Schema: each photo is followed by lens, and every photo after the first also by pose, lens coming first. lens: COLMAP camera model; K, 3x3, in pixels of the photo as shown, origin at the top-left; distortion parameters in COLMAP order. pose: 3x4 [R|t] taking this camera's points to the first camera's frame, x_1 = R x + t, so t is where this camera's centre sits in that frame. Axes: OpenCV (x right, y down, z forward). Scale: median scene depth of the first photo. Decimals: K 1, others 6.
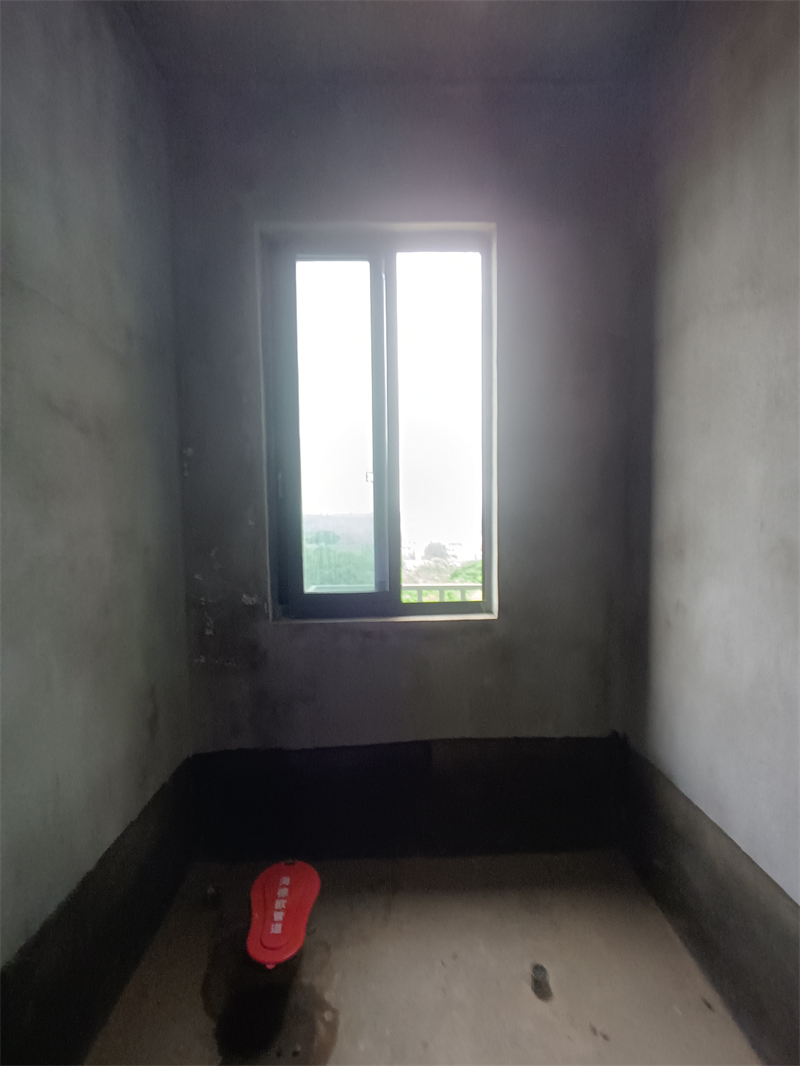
lens RADIAL K [[492.8, 0, 411.7], [0, 492.8, 536.9], [0, 0, 1]] dist [-0.007815, -0.000273]
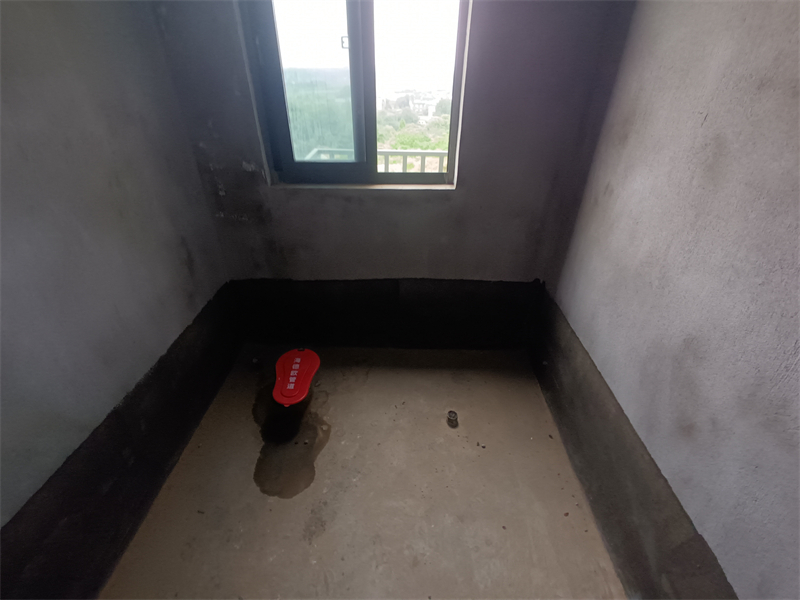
lens RADIAL K [[369.8, 0, 399.0], [0, 369.8, 306.4], [0, 0, 1]] dist [-0.007815, -0.000273]
pose [[0.997687, 0.049144, -0.046961, 0.103403], [-0.018953, 0.864592, 0.502116, -0.039969], [0.065278, -0.500065, 0.863524, 0.084889]]
